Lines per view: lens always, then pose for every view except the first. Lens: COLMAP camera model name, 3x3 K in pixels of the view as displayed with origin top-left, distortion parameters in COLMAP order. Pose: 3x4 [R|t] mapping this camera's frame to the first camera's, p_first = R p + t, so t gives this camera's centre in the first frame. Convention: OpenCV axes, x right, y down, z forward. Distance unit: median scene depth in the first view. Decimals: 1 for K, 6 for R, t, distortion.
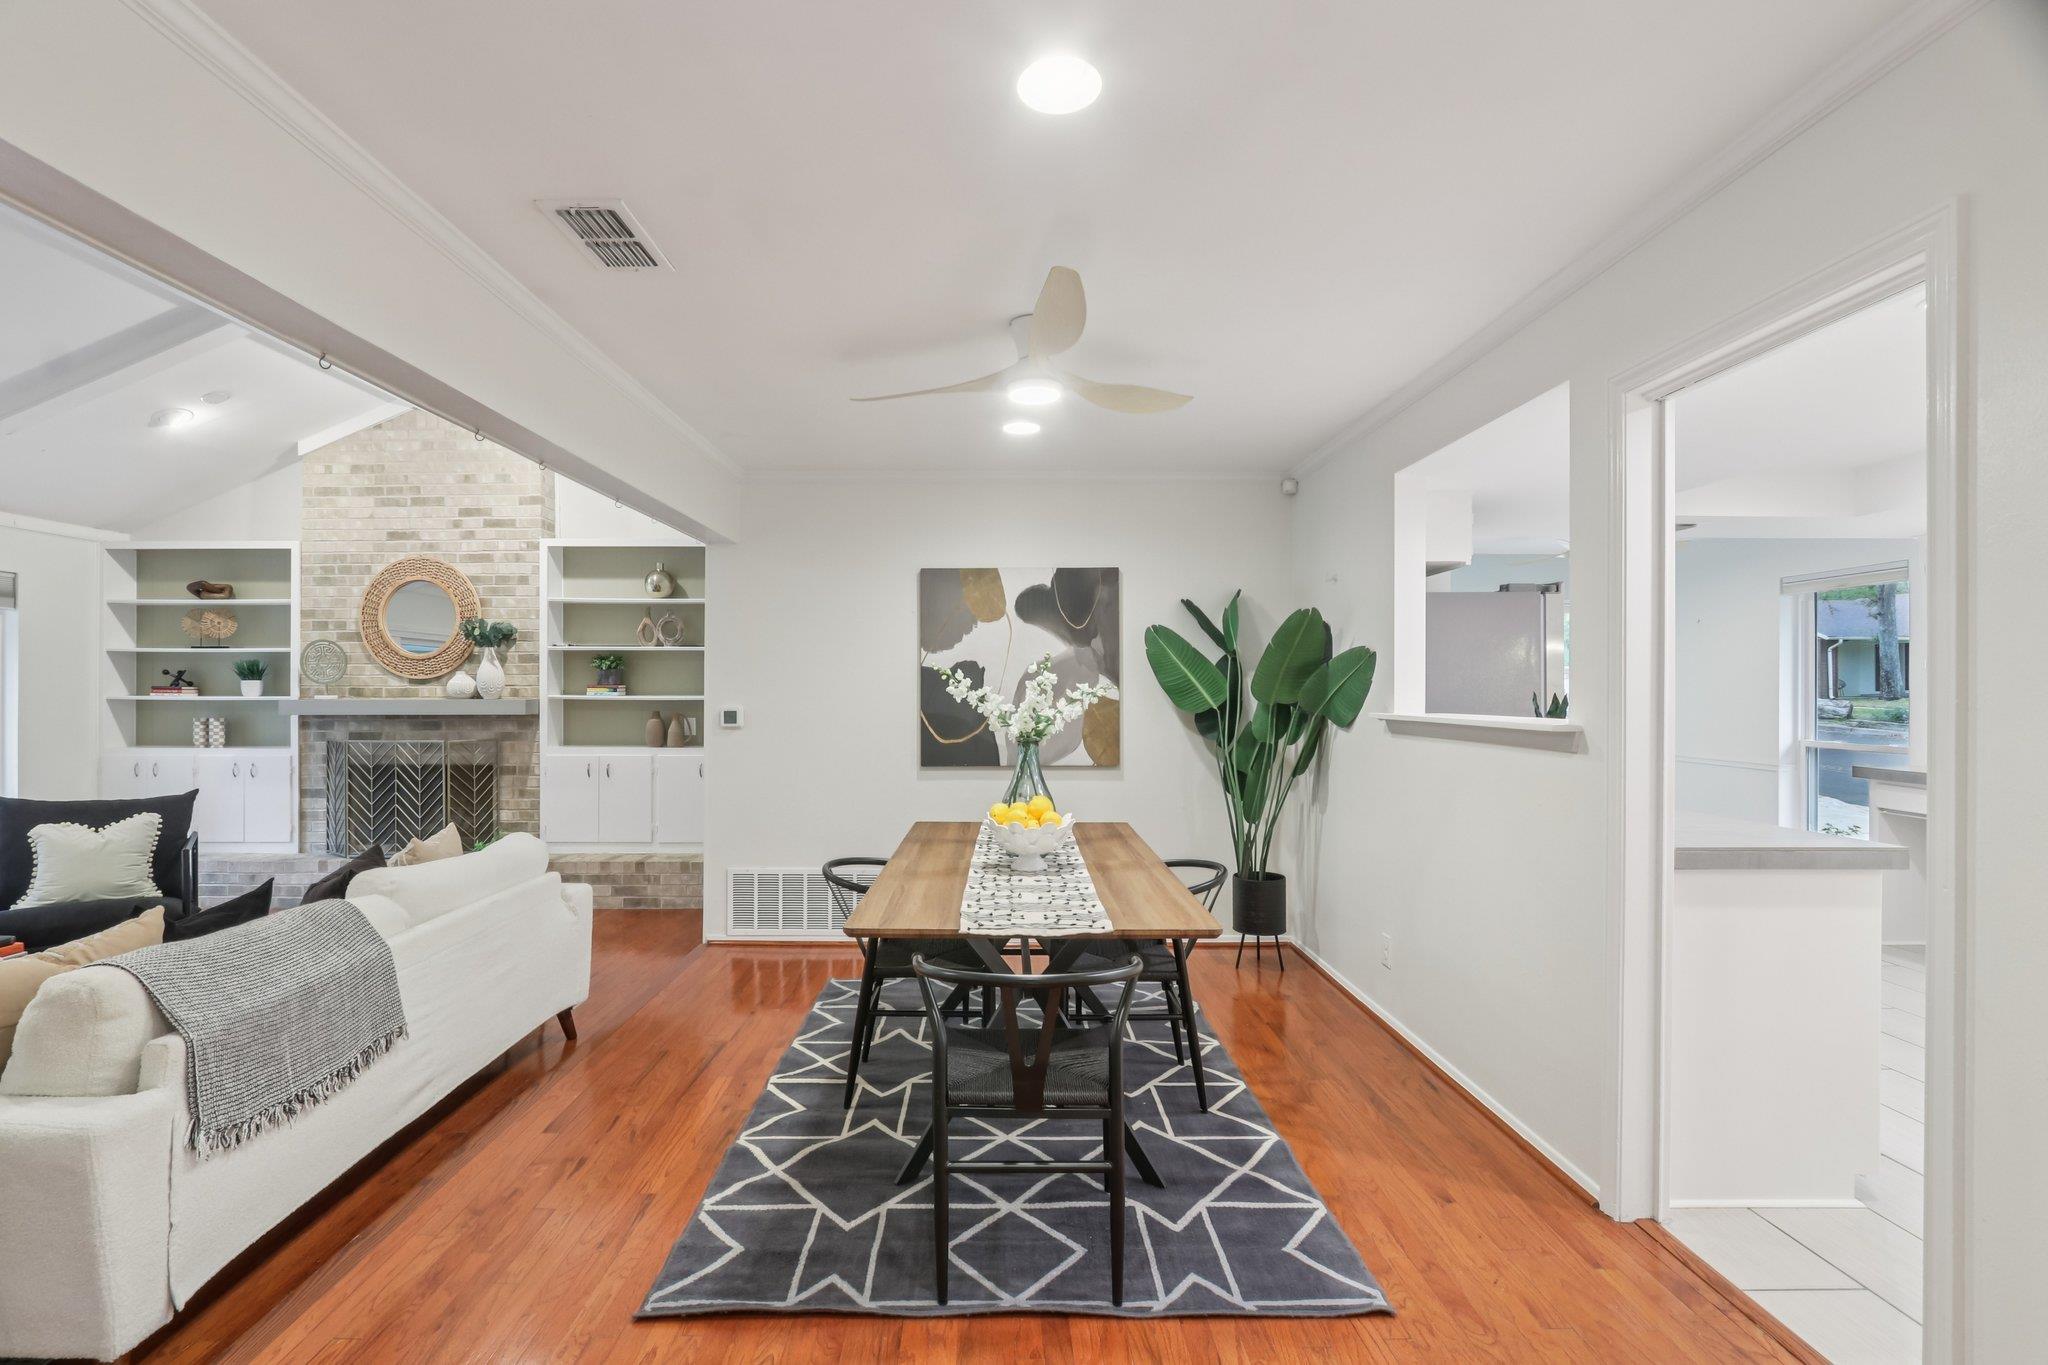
lens RADIAL K [[944.2, 0, 987.6], [0, 944.2, 679.9], [0, 0, 1]] dist [-0.013890, 0.002515]
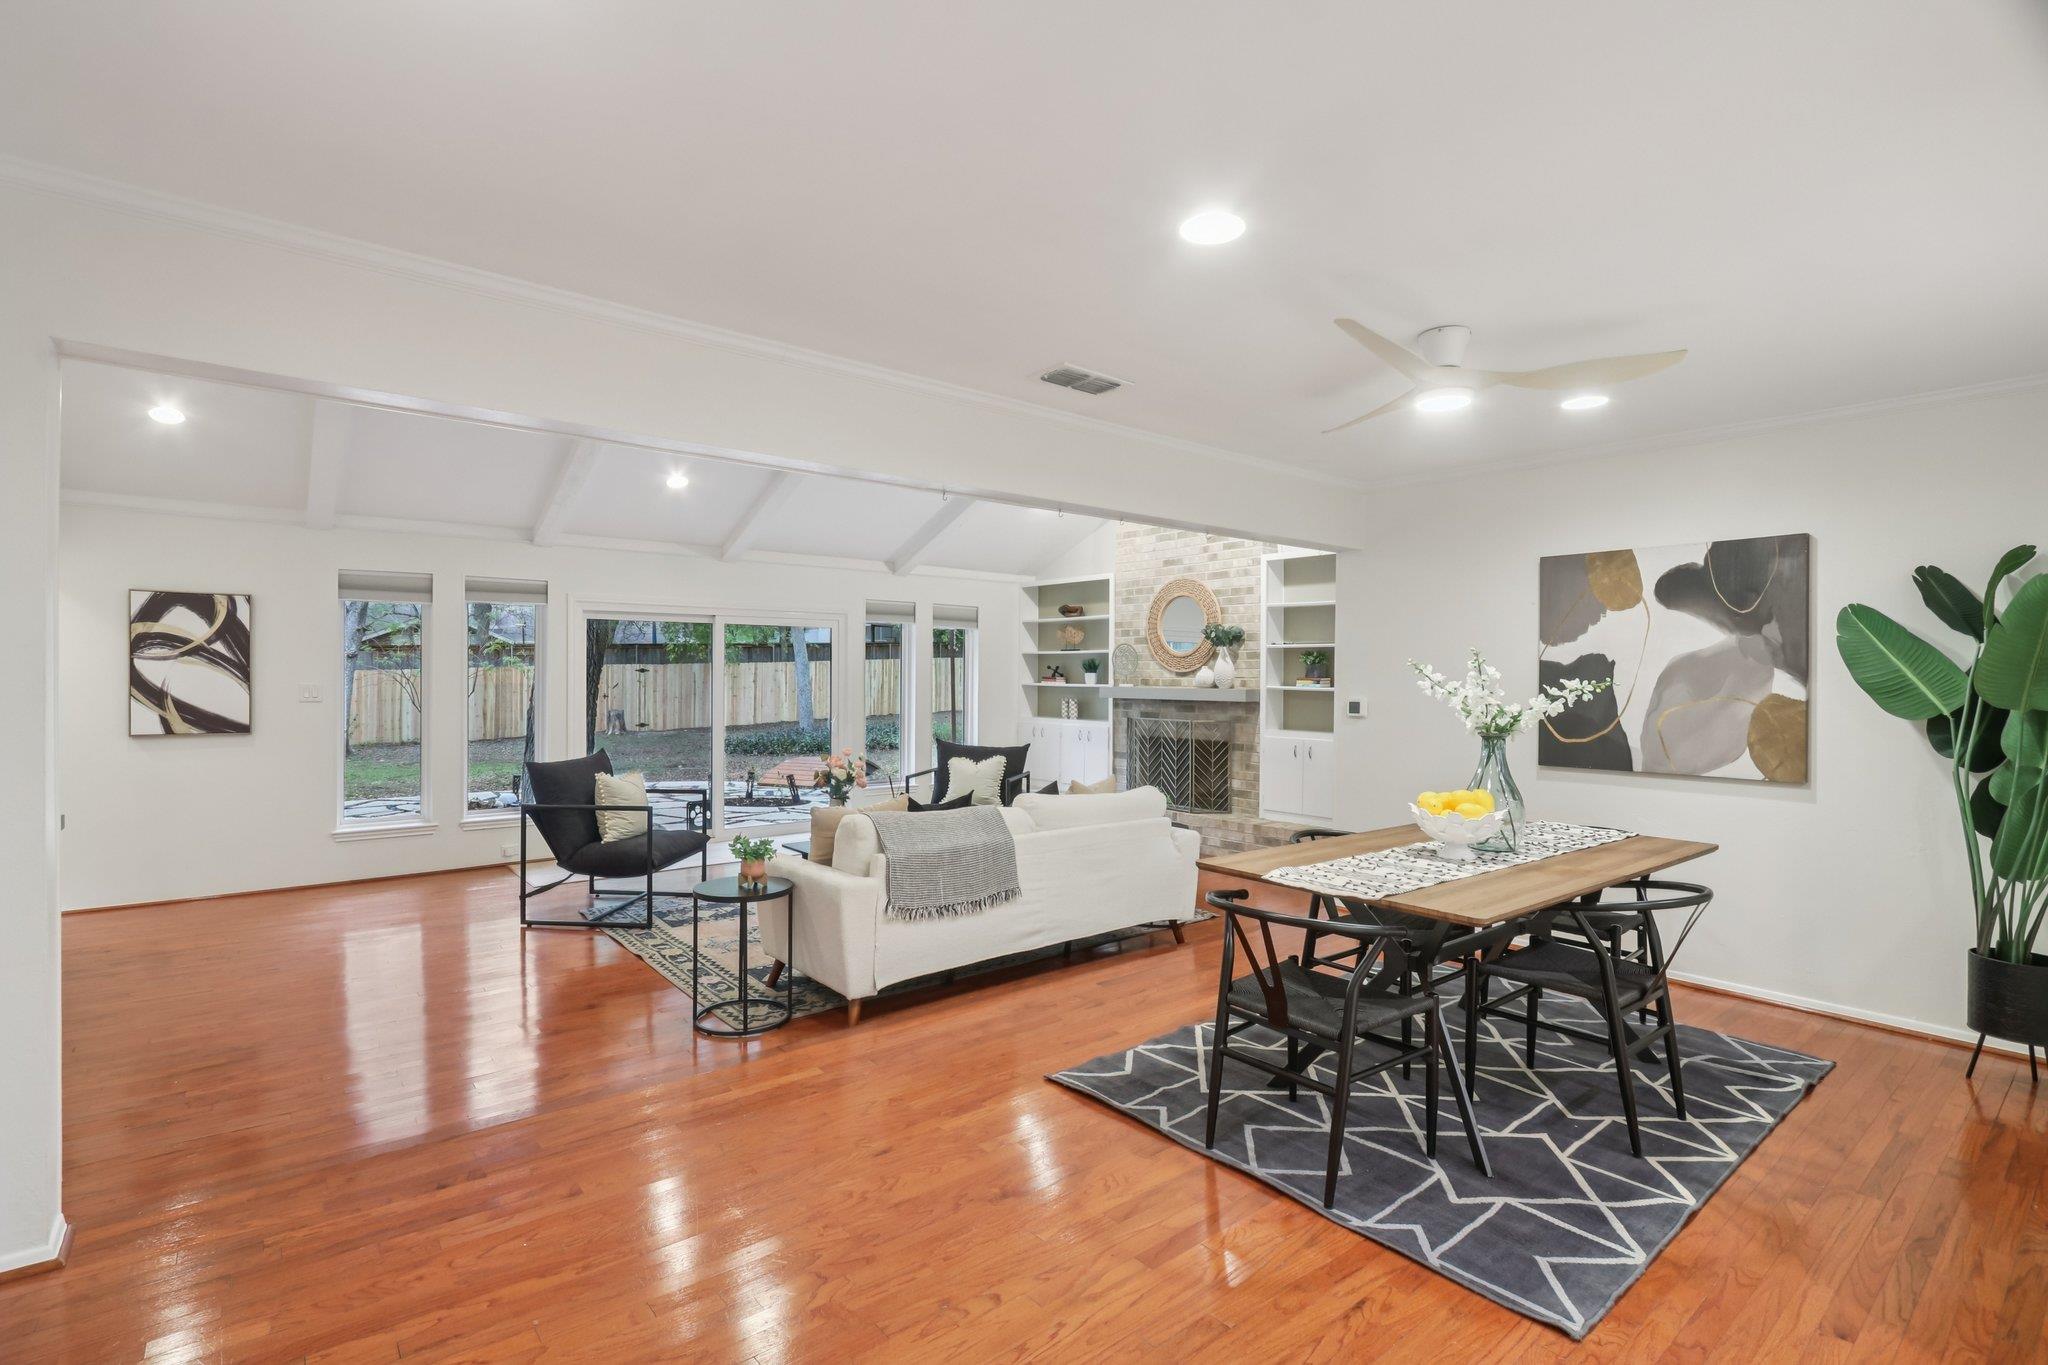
lens RADIAL K [[944.2, 0, 985.9], [0, 944.2, 682.4], [0, 0, 1]] dist [-0.013890, 0.002515]
pose [[0.620923, 0.010294, -0.783804, 0.247680], [-0.001781, 0.999930, 0.011722, -0.001698], [0.783869, -0.005882, 0.620898, -0.019388]]
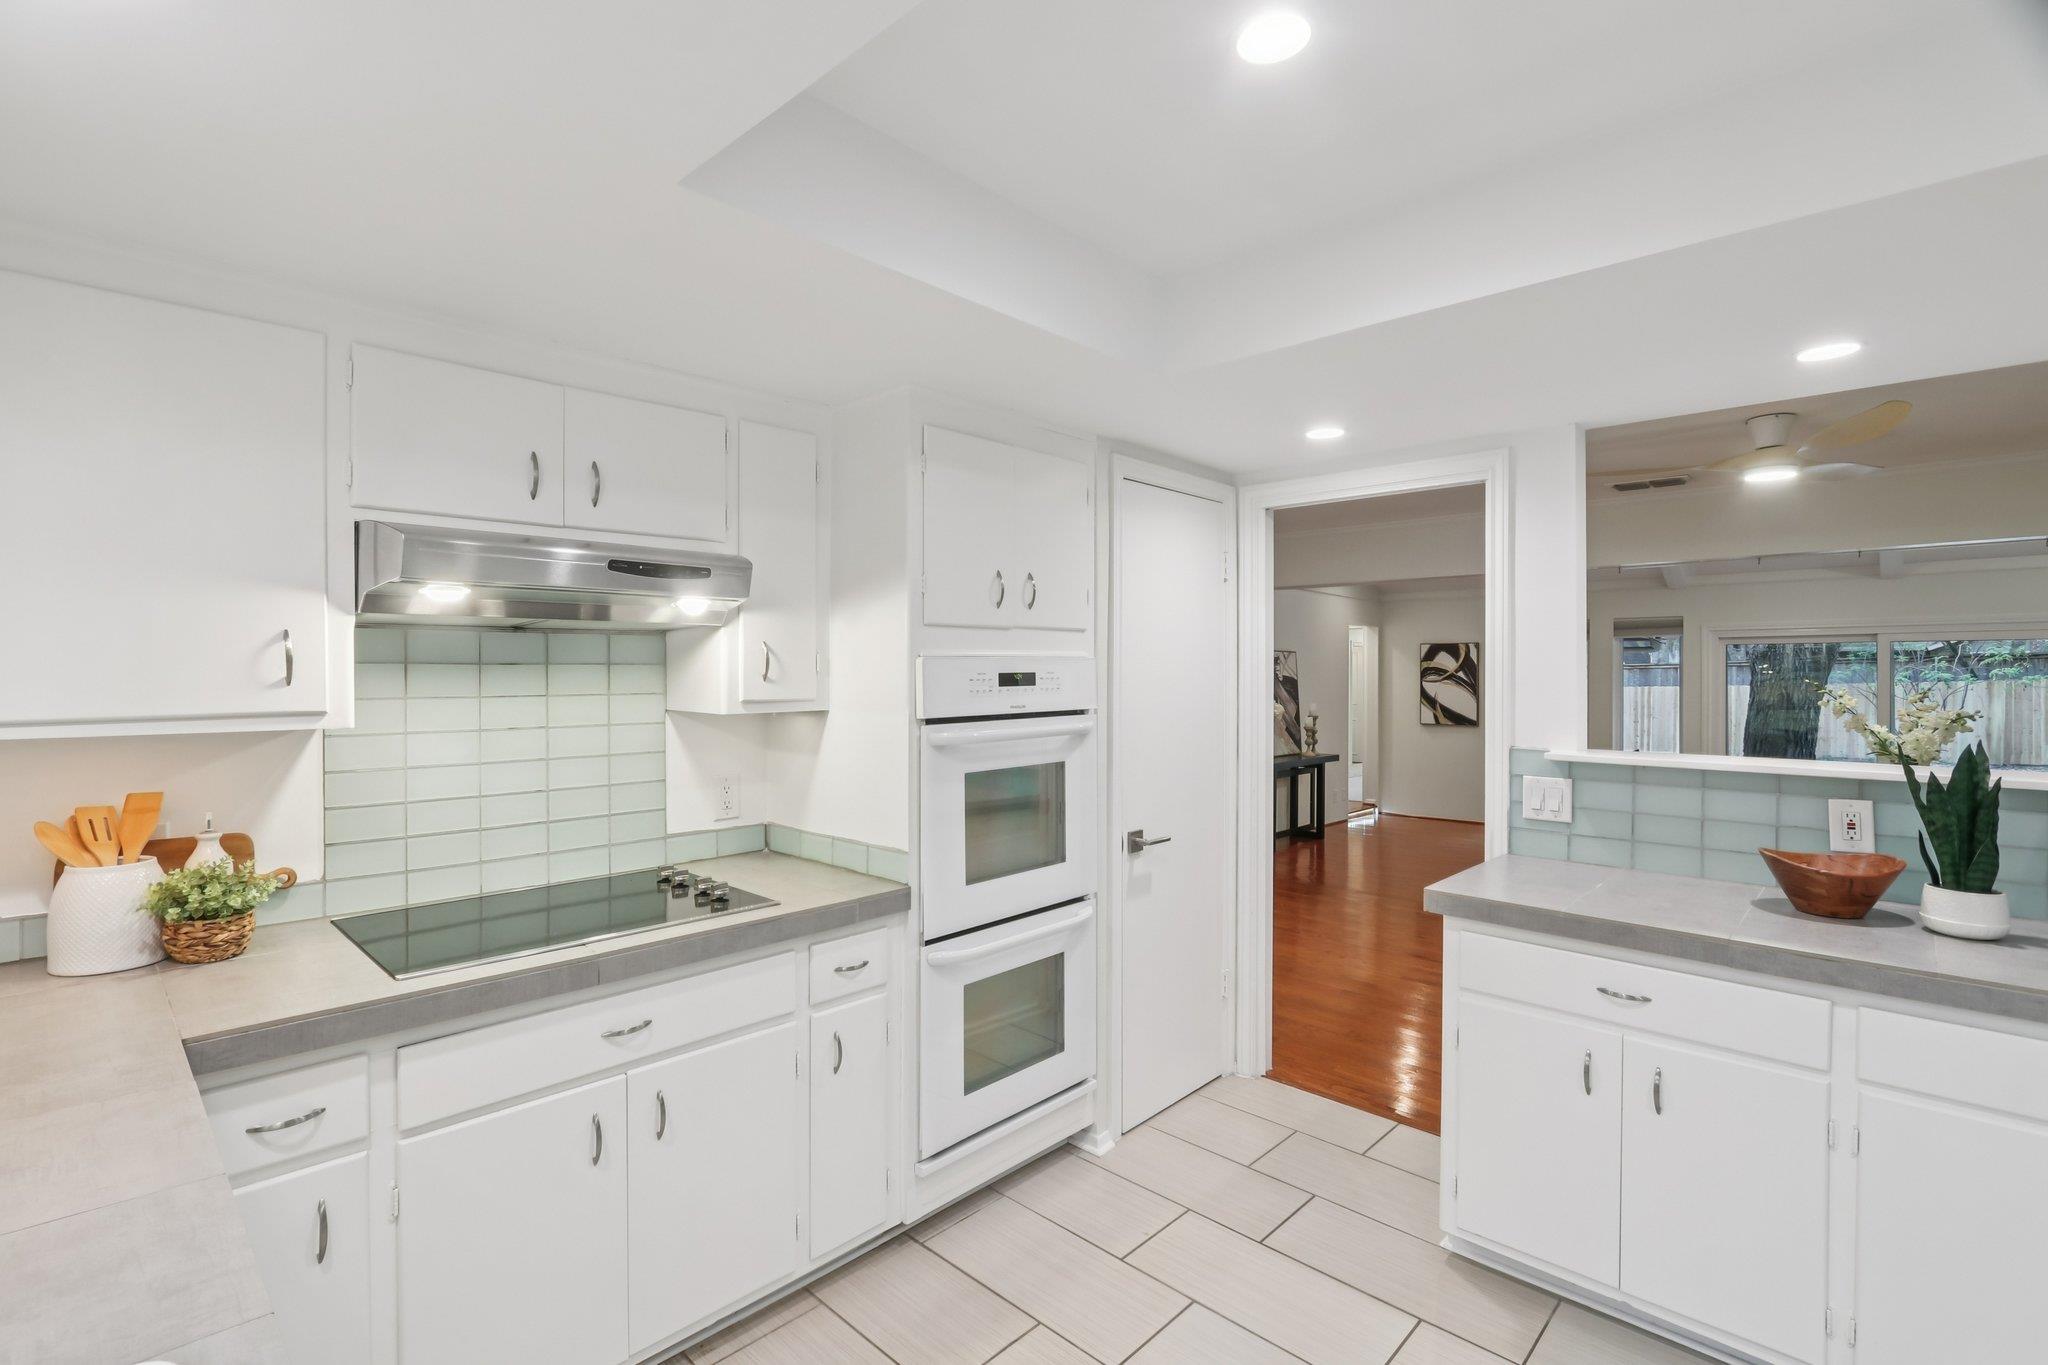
lens RADIAL K [[944.2, 0, 1000.0], [0, 944.2, 677.2], [0, 0, 1]] dist [-0.013890, 0.002515]
pose [[-0.690861, -0.003121, -0.722980, 0.730444], [0.000016, 0.999991, -0.004332, -0.013099], [0.722987, -0.003005, -0.690855, 0.496844]]
